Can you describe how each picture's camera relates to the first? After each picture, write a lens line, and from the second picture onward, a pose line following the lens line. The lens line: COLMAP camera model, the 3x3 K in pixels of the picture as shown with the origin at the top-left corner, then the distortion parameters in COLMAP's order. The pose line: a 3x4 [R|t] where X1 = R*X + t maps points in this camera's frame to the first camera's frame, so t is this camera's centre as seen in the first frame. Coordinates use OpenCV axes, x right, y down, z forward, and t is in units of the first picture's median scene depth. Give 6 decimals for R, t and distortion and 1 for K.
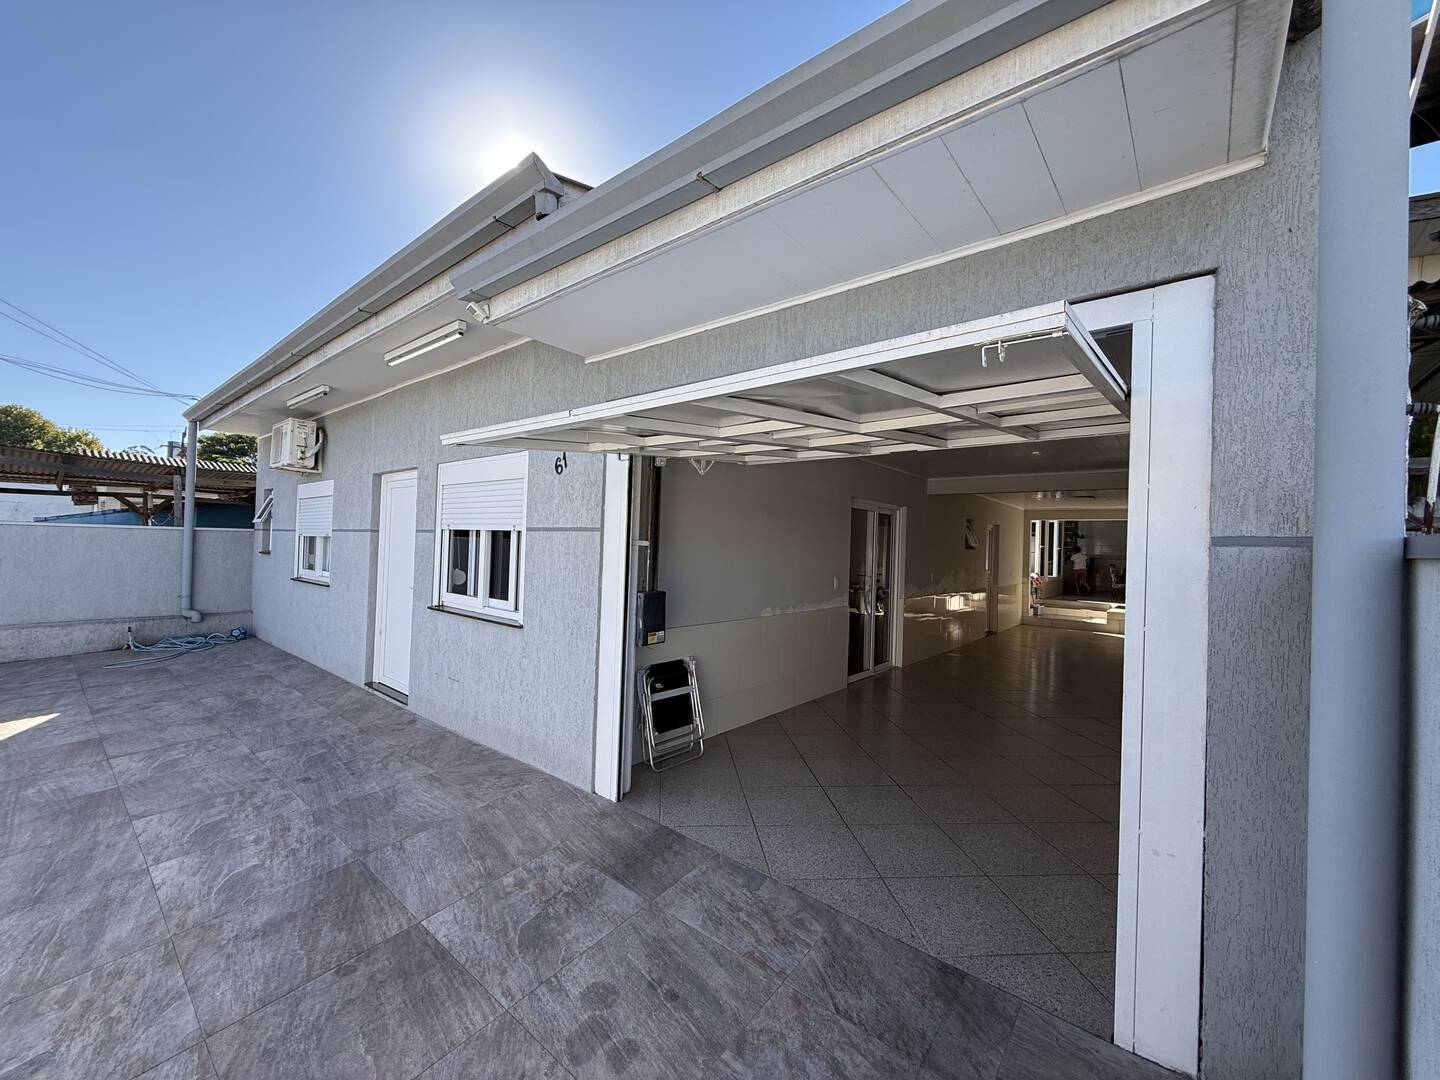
lens RADIAL K [[573.0, 0, 733.5], [0, 573.0, 543.2], [0, 0, 1]] dist [0.000766, 0.000005]
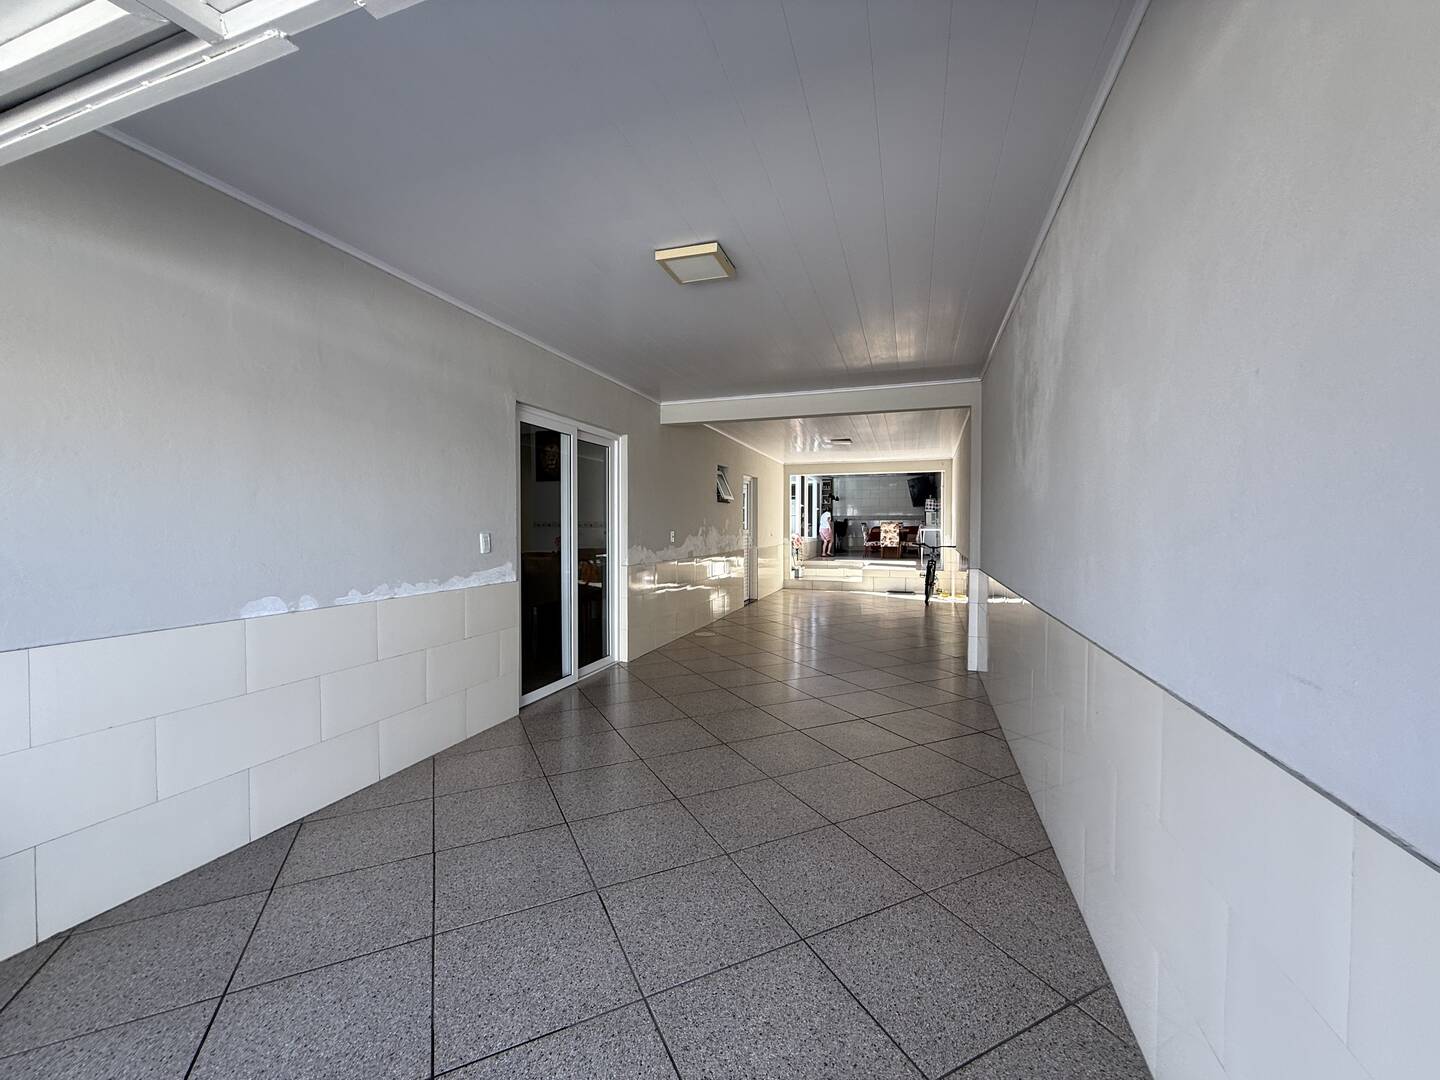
lens RADIAL K [[573.0, 0, 716.8], [0, 573.0, 536.1], [0, 0, 1]] dist [0.000766, 0.000005]
pose [[0.940749, -0.034968, 0.337296, 0.091817], [0.024047, 0.999044, 0.036504, 0.020560], [-0.338250, -0.026230, 0.940691, 0.167710]]
